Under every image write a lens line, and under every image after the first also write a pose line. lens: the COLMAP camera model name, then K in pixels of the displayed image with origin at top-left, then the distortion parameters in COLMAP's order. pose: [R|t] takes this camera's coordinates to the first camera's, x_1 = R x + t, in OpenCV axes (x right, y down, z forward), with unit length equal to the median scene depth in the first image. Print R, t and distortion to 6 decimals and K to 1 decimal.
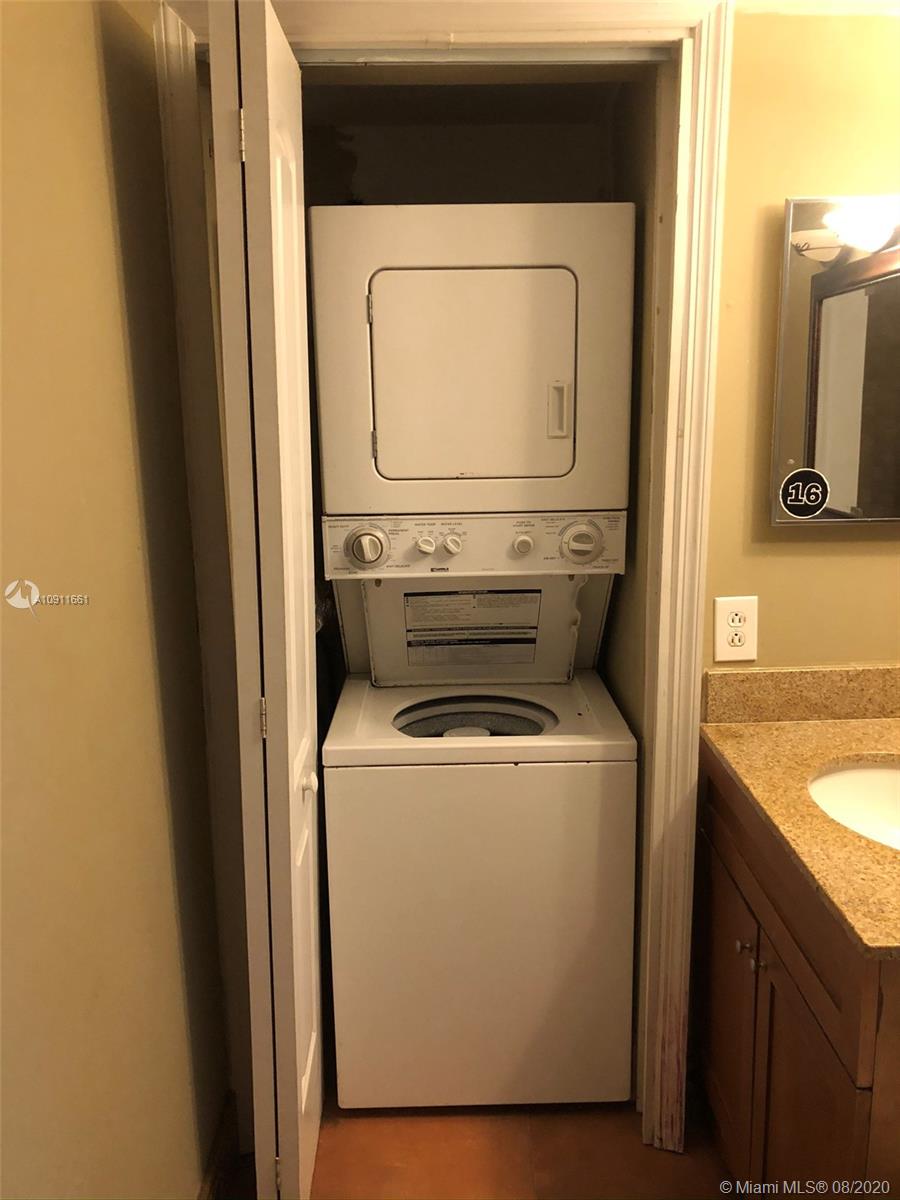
lens RADIAL K [[985.4, 0, 446.8], [0, 985.4, 582.9], [0, 0, 1]] dist [0.034281, -0.035499]
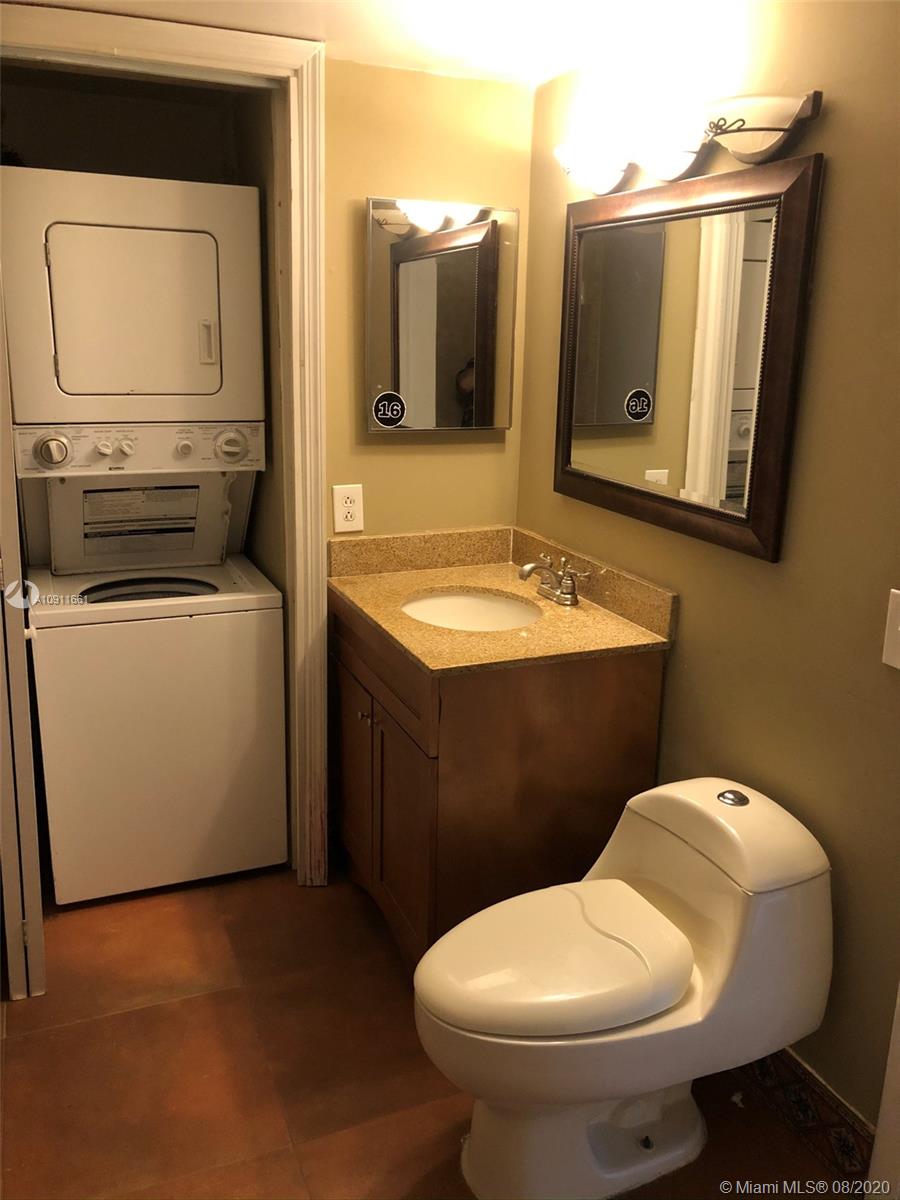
lens RADIAL K [[985.4, 0, 483.6], [0, 985.4, 584.9], [0, 0, 1]] dist [0.034281, -0.035499]
pose [[0.910261, -0.064097, 0.409043, -0.108802], [0.037365, 0.996630, 0.073022, 0.060014], [-0.412345, -0.051186, 0.909589, -0.347653]]
